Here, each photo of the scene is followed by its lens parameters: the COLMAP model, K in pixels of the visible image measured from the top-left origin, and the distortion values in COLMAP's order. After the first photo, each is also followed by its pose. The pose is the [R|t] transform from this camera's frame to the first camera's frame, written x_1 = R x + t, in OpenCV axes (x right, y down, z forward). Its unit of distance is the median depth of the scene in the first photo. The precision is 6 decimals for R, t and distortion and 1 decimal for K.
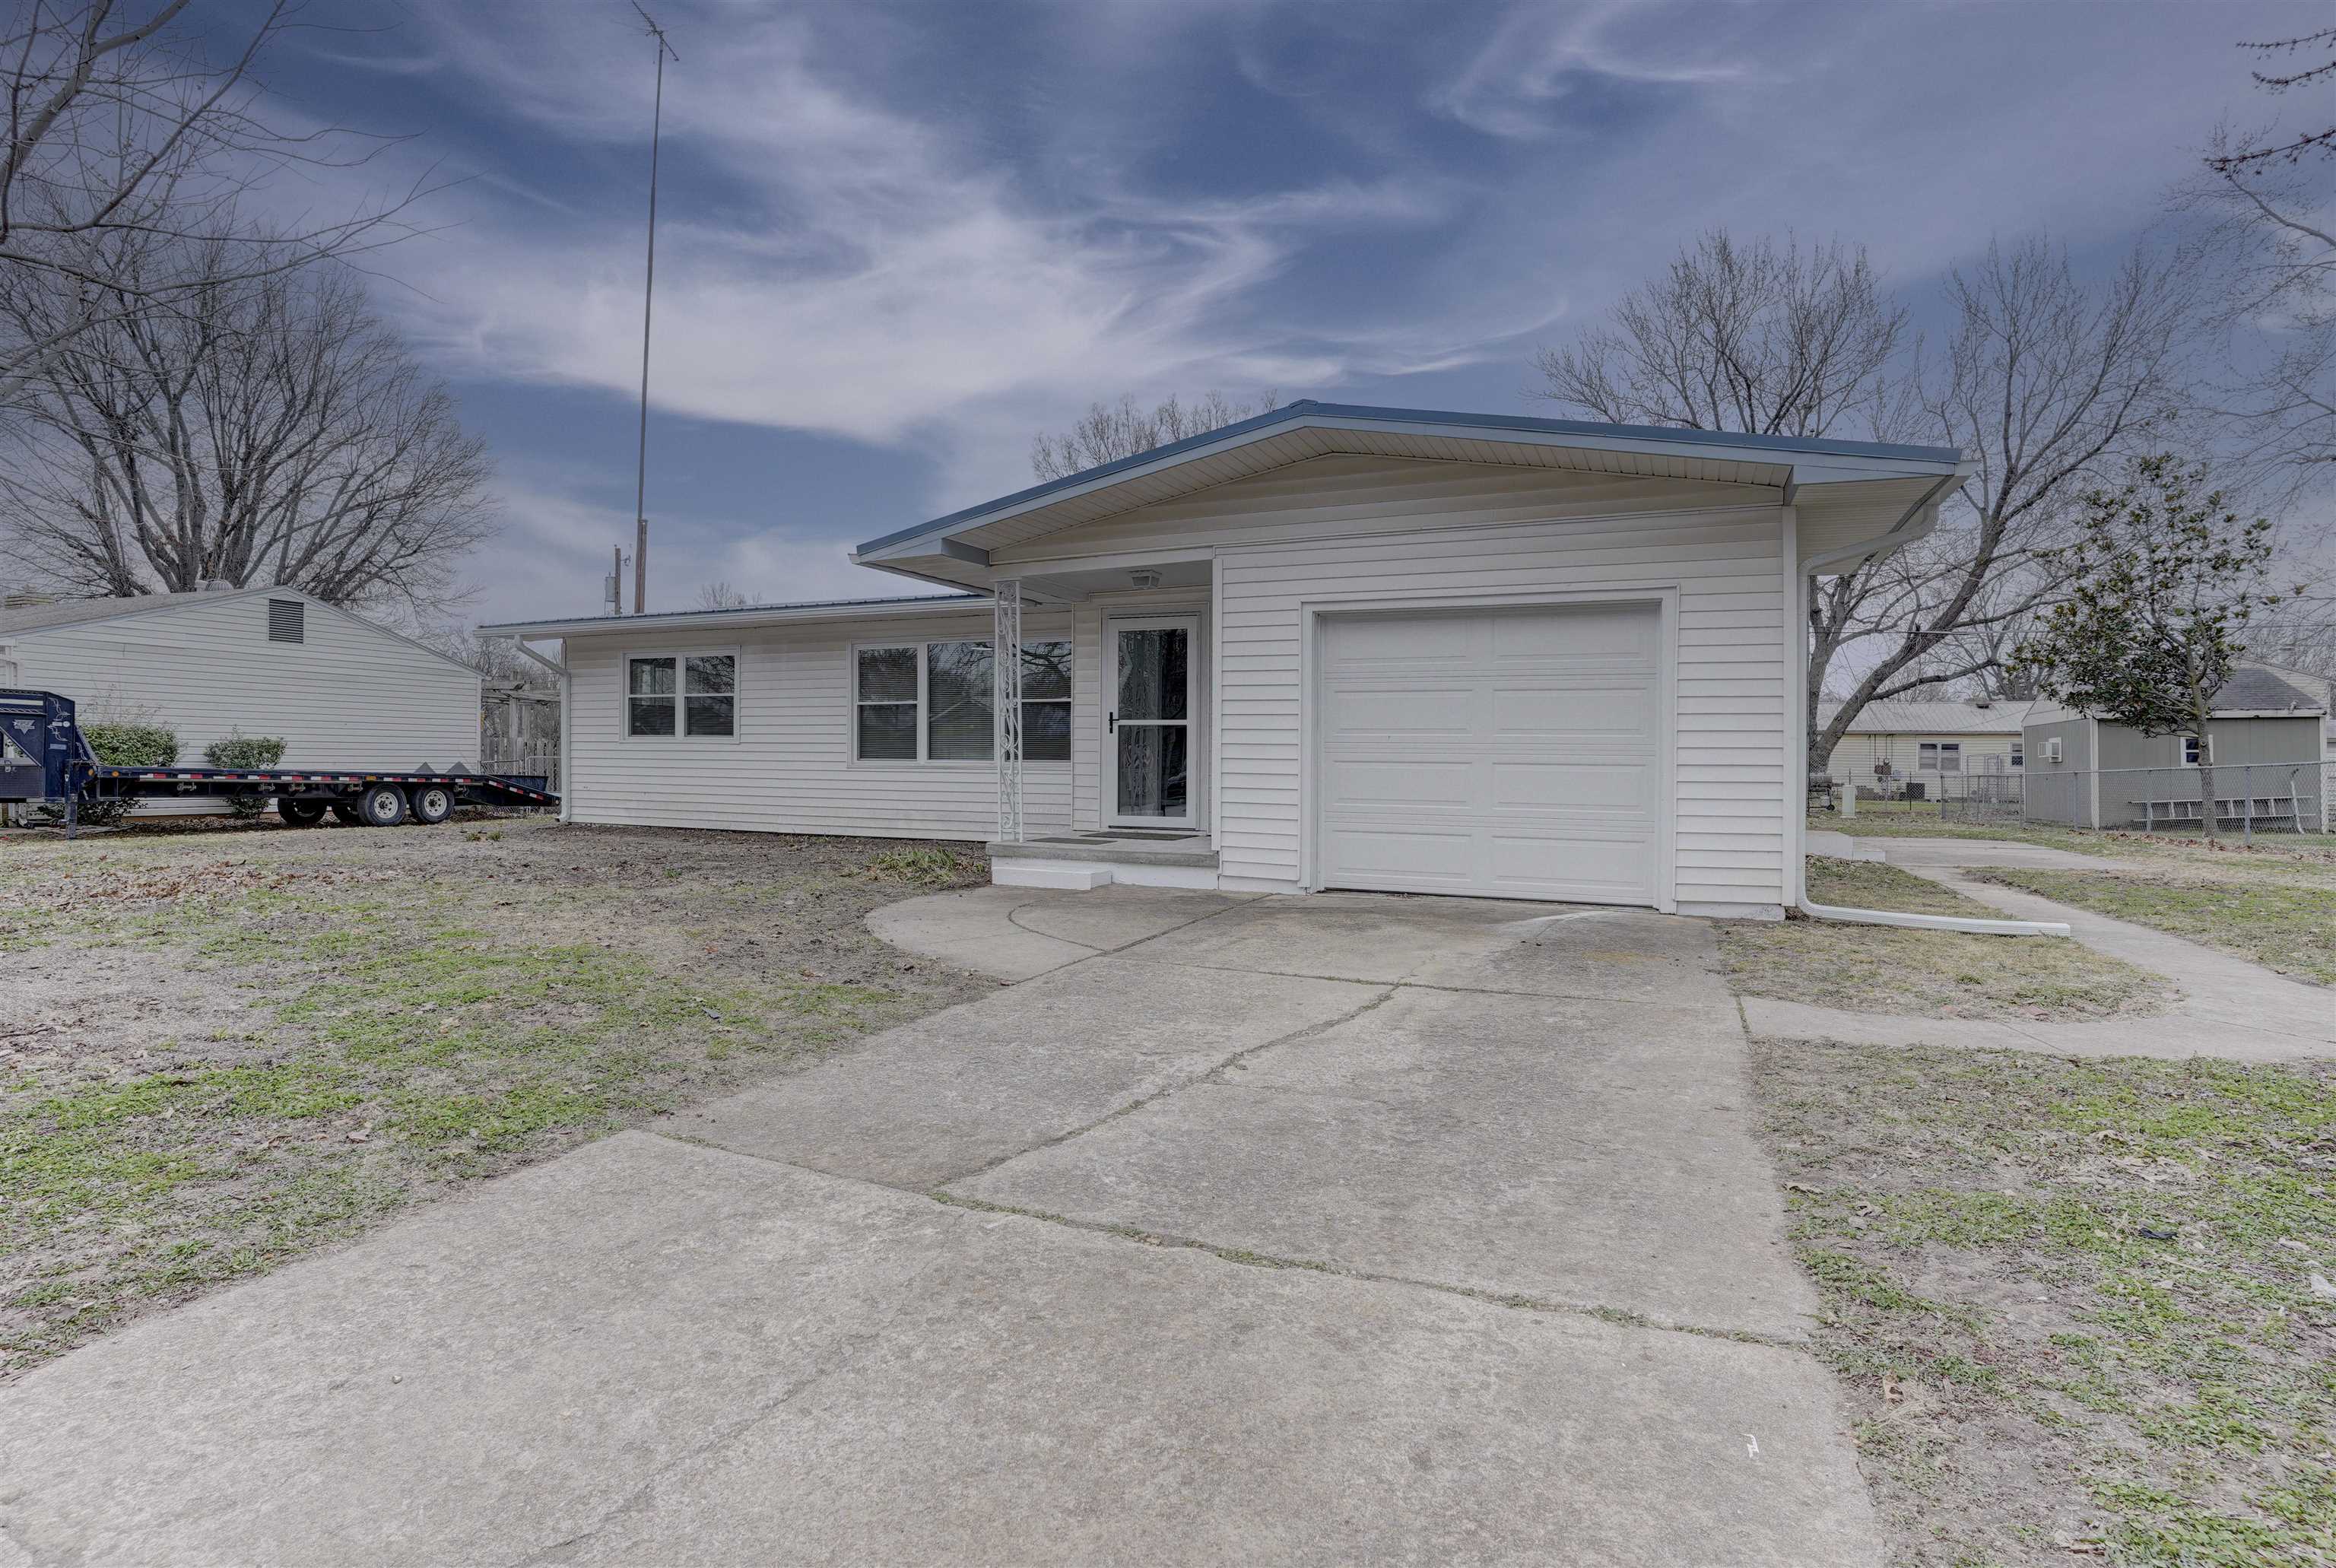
lens RADIAL K [[1243.5, 0, 1119.3], [0, 1243.5, 785.6], [0, 0, 1]] dist [-0.039875, 0.020399]
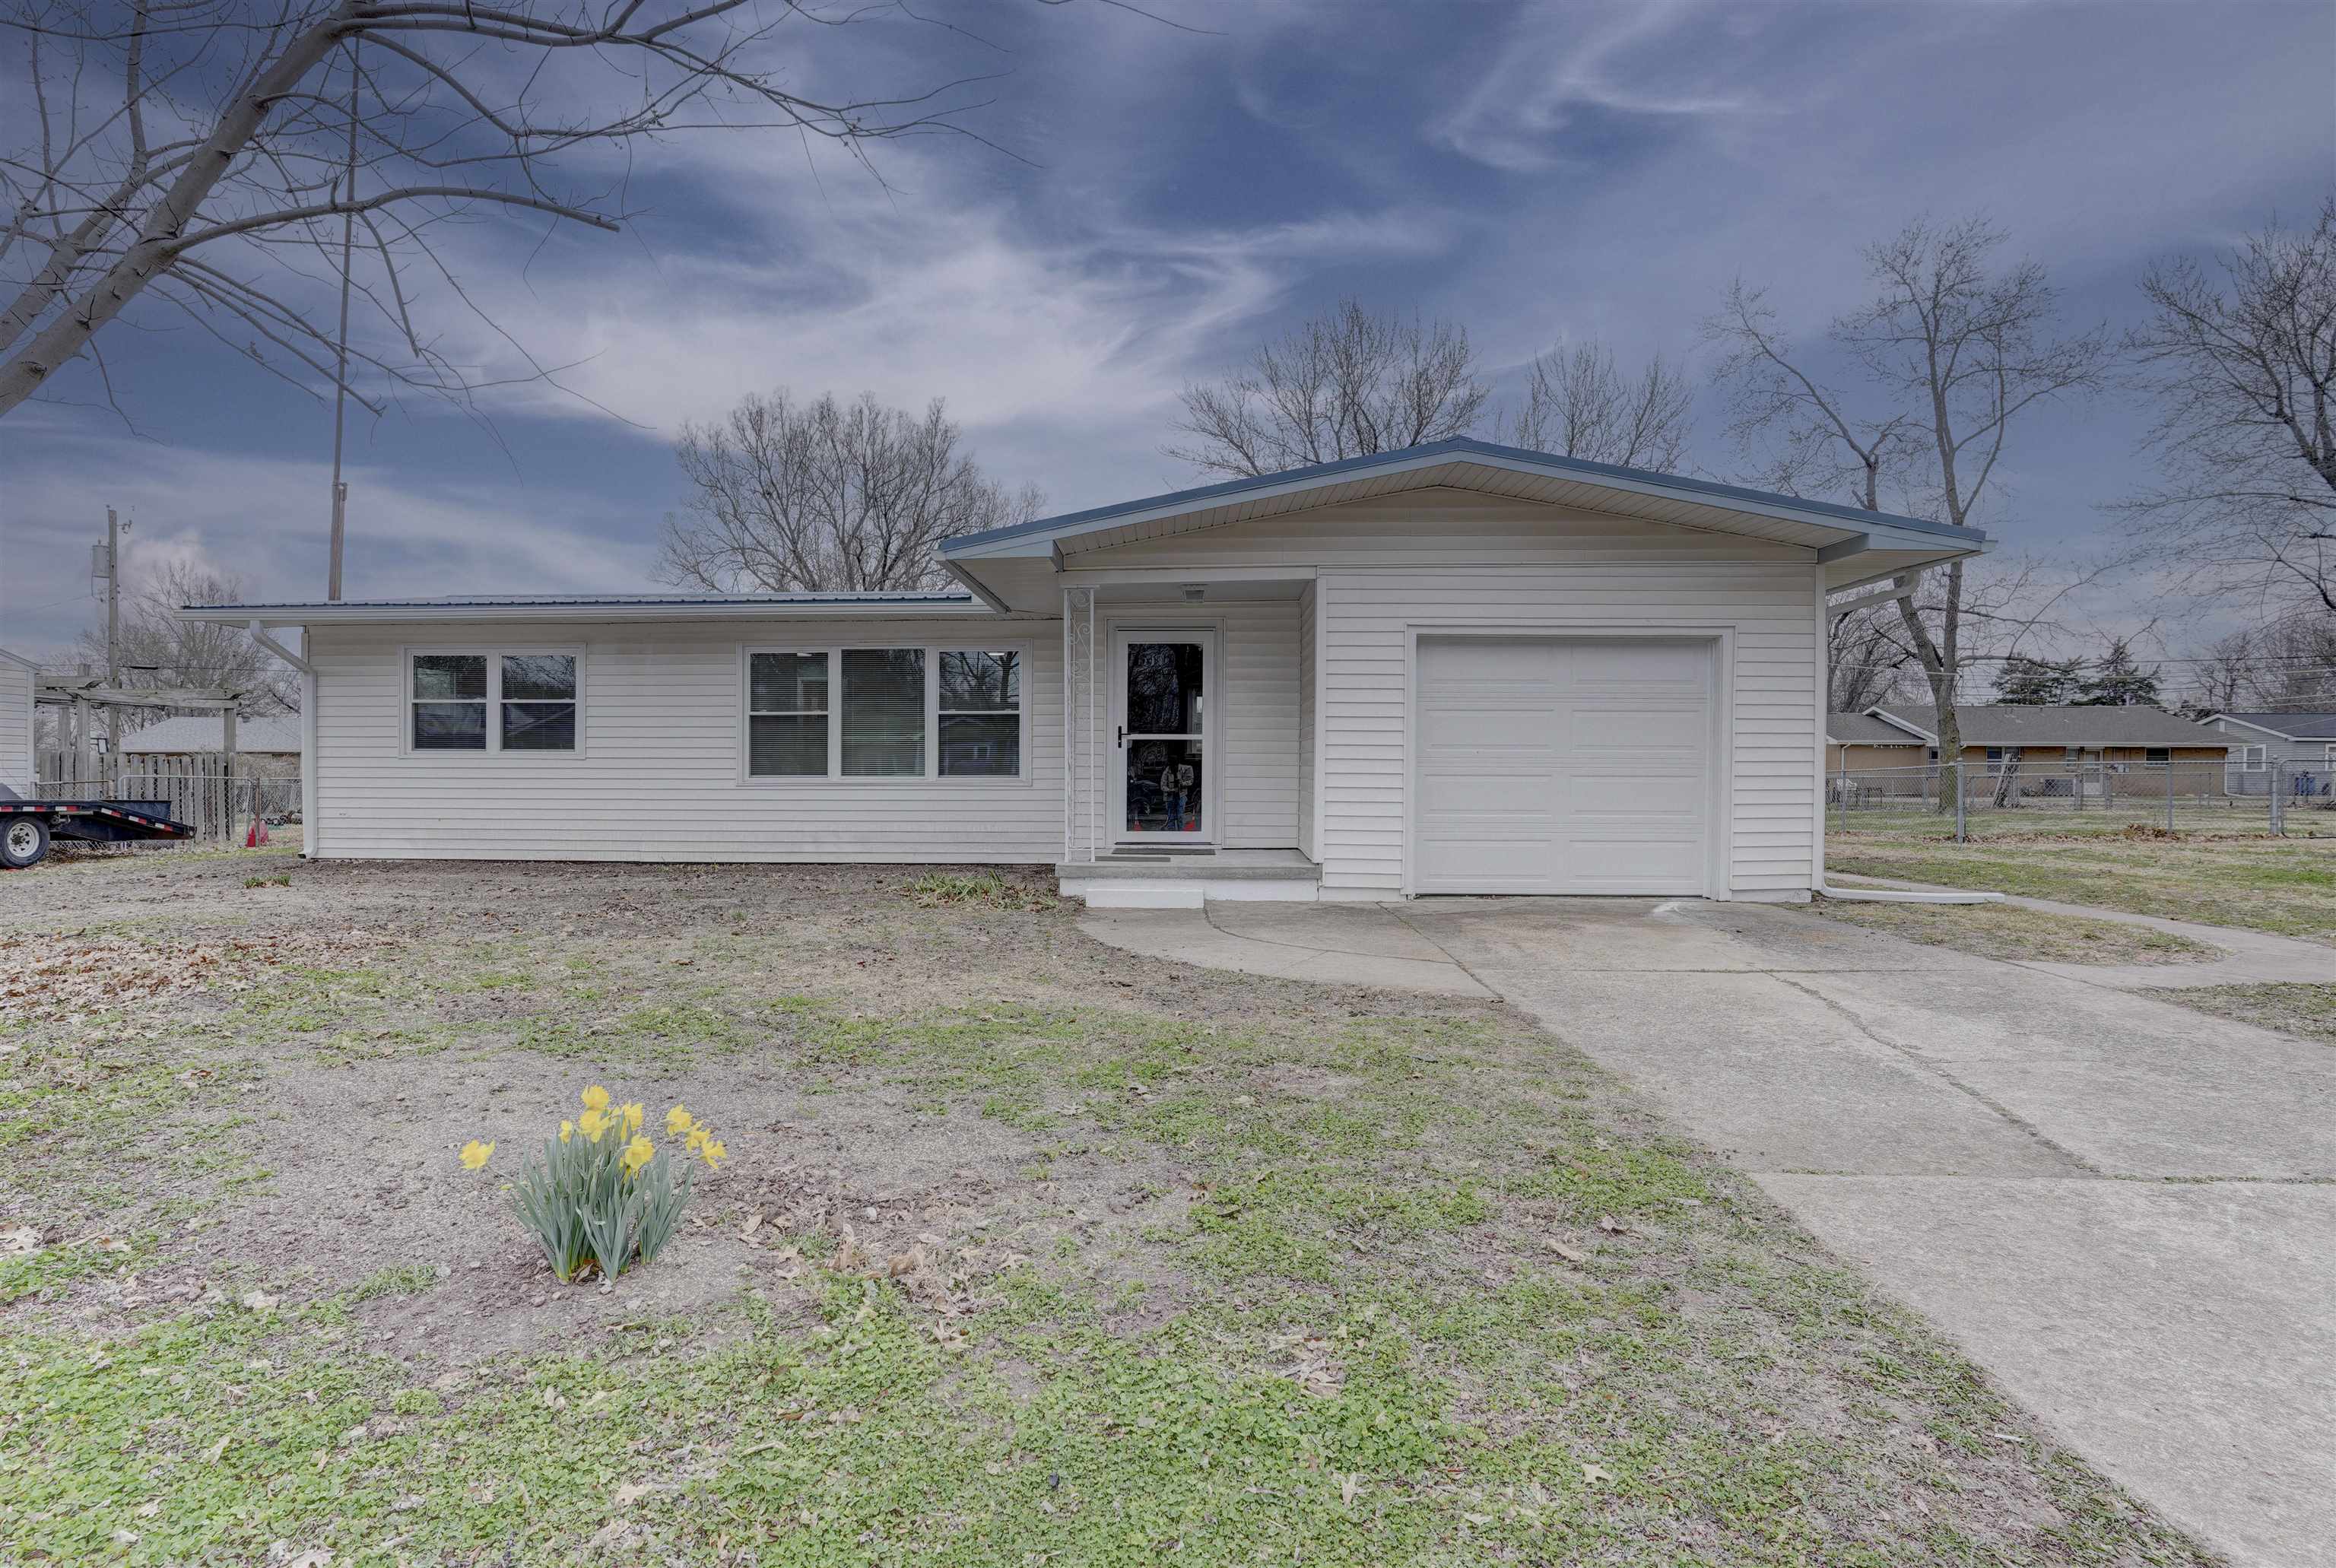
lens RADIAL K [[1243.5, 0, 1162.7], [0, 1243.5, 766.0], [0, 0, 1]] dist [-0.039875, 0.020399]
pose [[0.919293, -0.006094, 0.393526, -0.294114], [0.015631, 0.999657, -0.021033, -0.005395], [-0.393263, 0.025486, 0.919073, 0.072072]]
